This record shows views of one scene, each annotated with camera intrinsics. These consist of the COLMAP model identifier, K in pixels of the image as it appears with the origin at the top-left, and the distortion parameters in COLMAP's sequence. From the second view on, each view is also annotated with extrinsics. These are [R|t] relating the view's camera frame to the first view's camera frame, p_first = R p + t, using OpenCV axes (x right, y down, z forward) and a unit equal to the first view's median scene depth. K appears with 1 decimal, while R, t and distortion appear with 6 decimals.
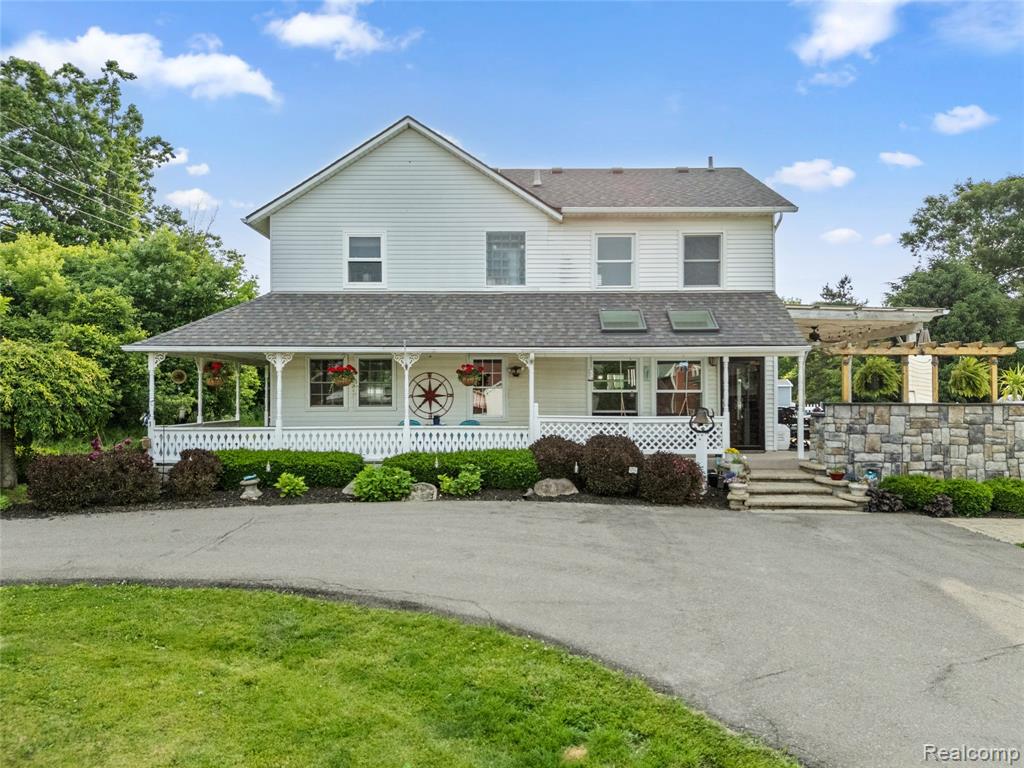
lens RADIAL K [[737.1, 0, 512.3], [0, 737.1, 395.9], [0, 0, 1]] dist [0.035483, -0.003682]
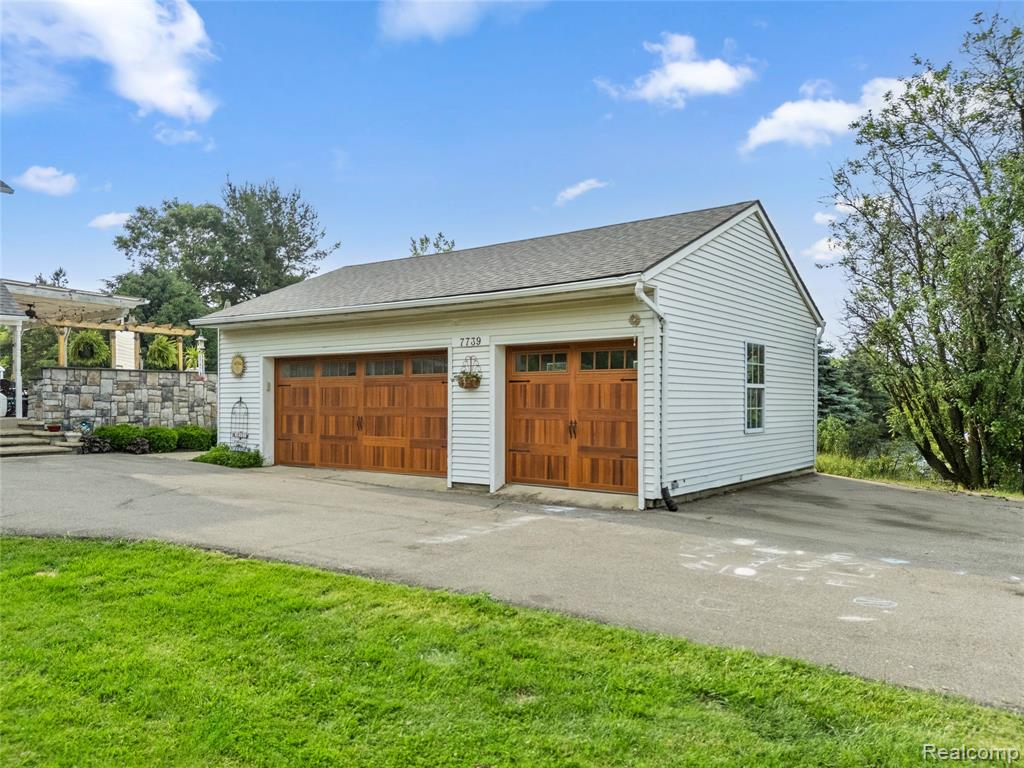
lens RADIAL K [[758.0, 0, 511.0], [0, 758.0, 387.1], [0, 0, 1]] dist [0.087875, -0.092030]
pose [[0.582111, 0.005772, 0.813089, -0.126122], [0.013472, 0.999769, -0.016742, 0.069601], [-0.812998, 0.020700, 0.581899, -0.277863]]
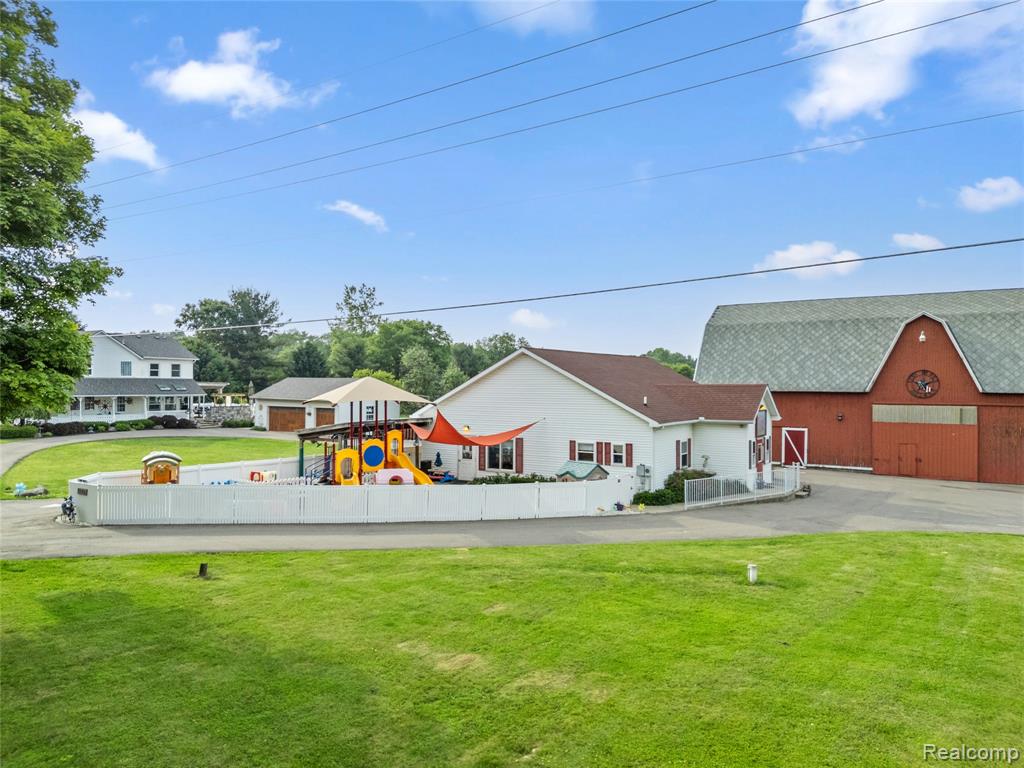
lens RADIAL K [[758.0, 0, 511.0], [0, 758.0, 387.1], [0, 0, 1]] dist [0.087875, -0.092030]
pose [[0.541334, -0.003810, 0.840799, -2.603244], [0.000286, 0.999991, 0.004347, -0.131349], [-0.840807, -0.002113, 0.541330, -3.188075]]
